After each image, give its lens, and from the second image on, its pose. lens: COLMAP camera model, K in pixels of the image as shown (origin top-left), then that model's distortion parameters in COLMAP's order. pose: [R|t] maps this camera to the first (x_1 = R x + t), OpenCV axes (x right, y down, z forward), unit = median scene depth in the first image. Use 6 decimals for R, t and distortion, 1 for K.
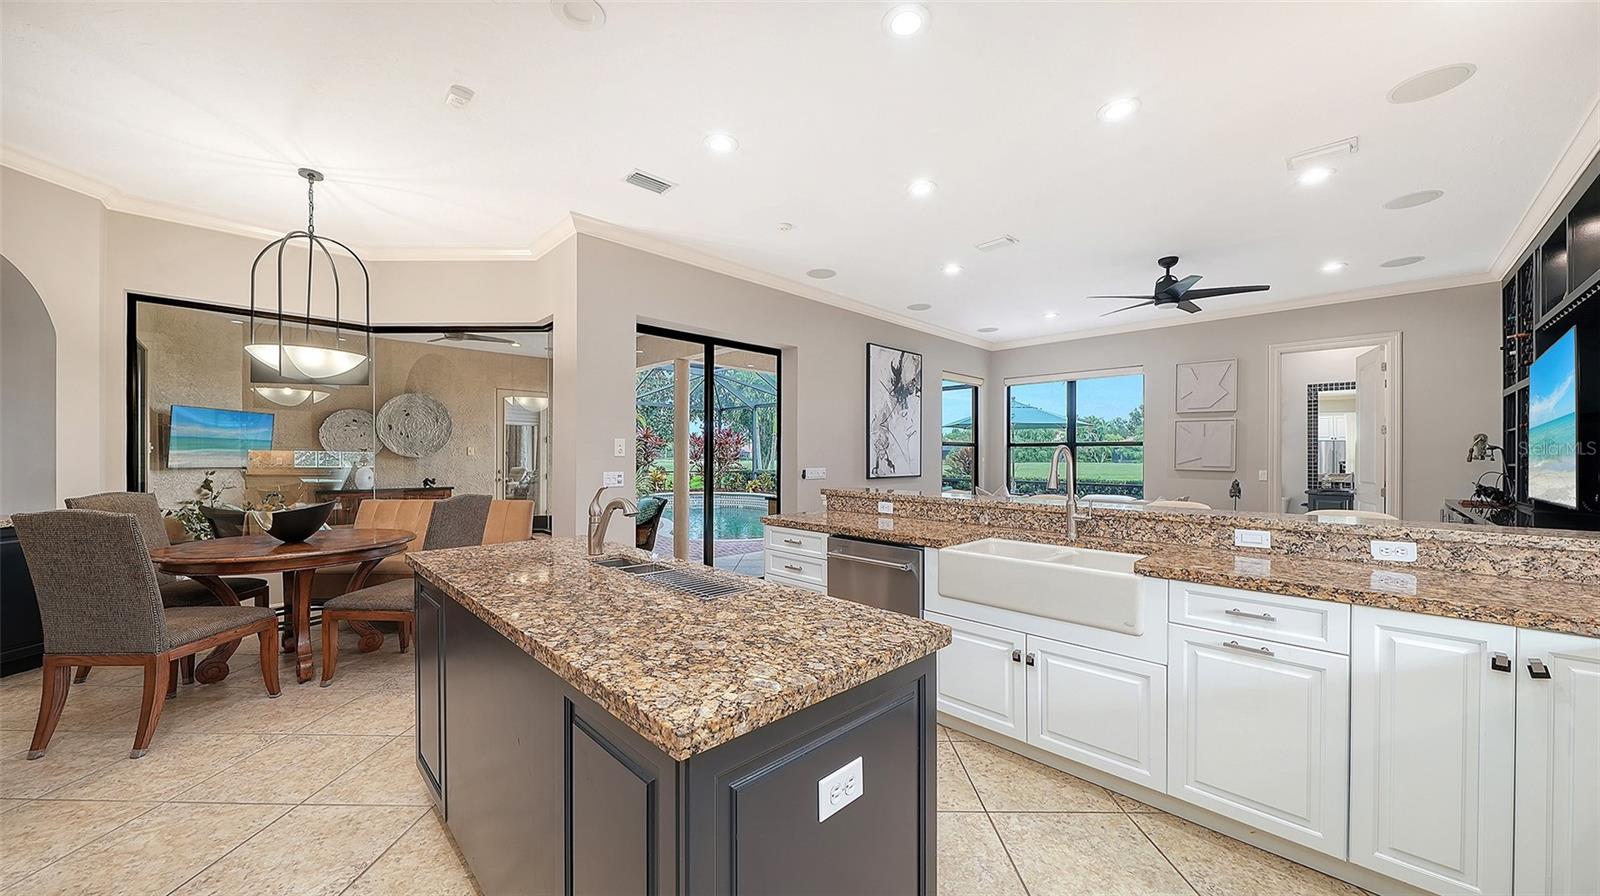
lens RADIAL K [[566.0, 0, 807.1], [0, 566.0, 447.5], [0, 0, 1]] dist [-0.001637, -0.000991]
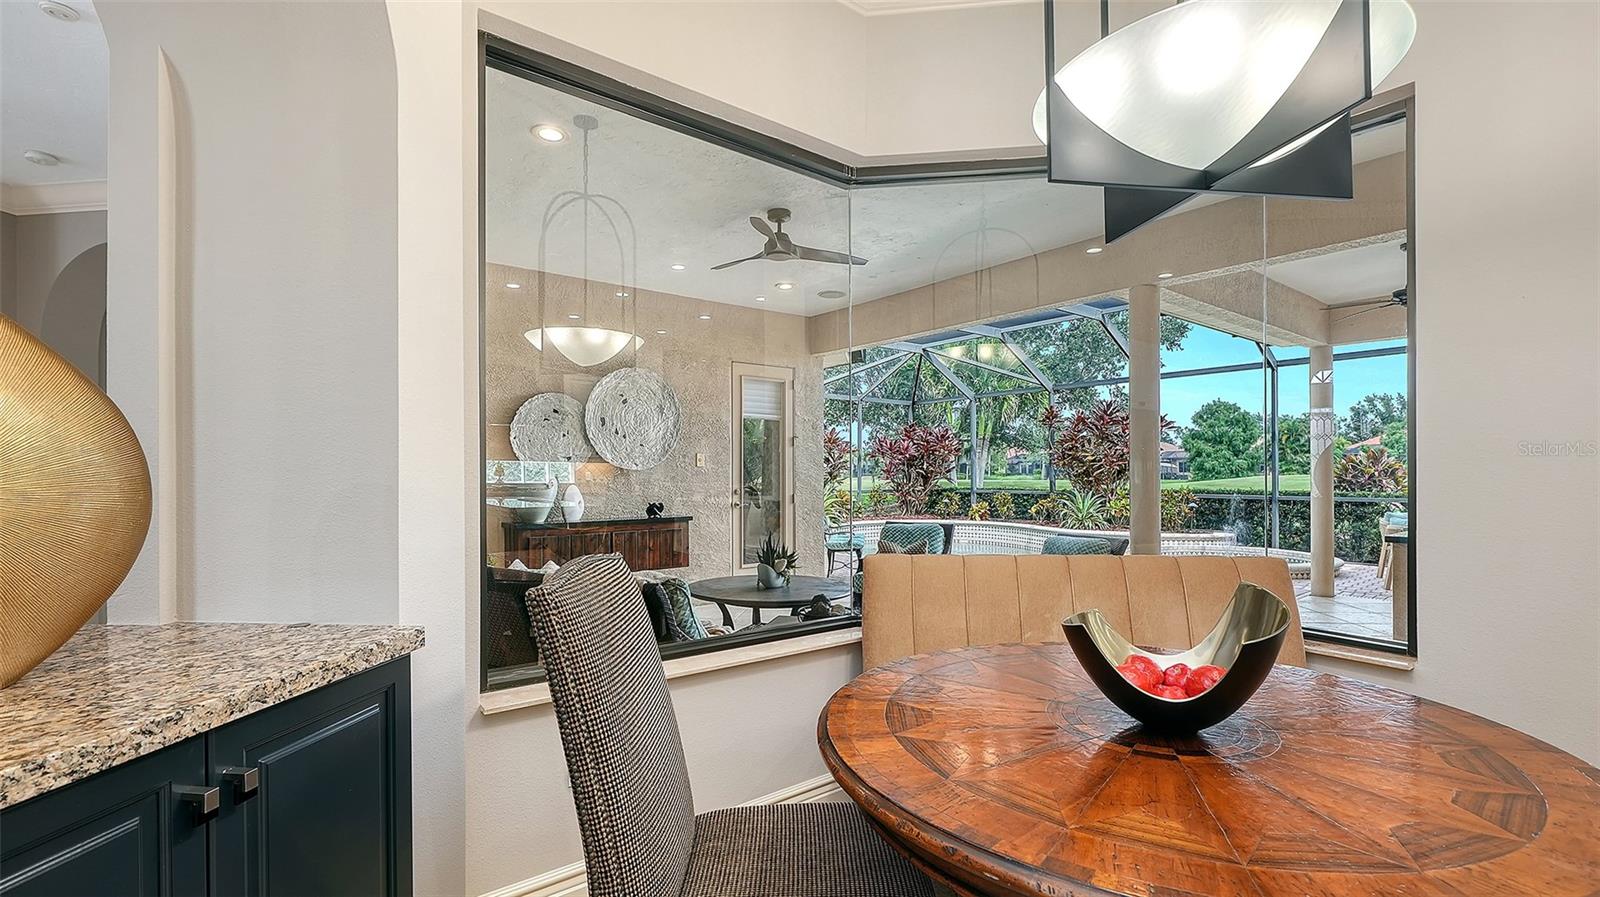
lens RADIAL K [[695.4, 0, 800.2], [0, 695.4, 469.7], [0, 0, 1]] dist [0.010464, -0.000058]
pose [[0.993865, -0.008969, -0.110234, -0.536722], [0.010255, 0.999886, 0.011106, 0.013474], [0.110122, -0.012168, 0.993844, 0.315766]]
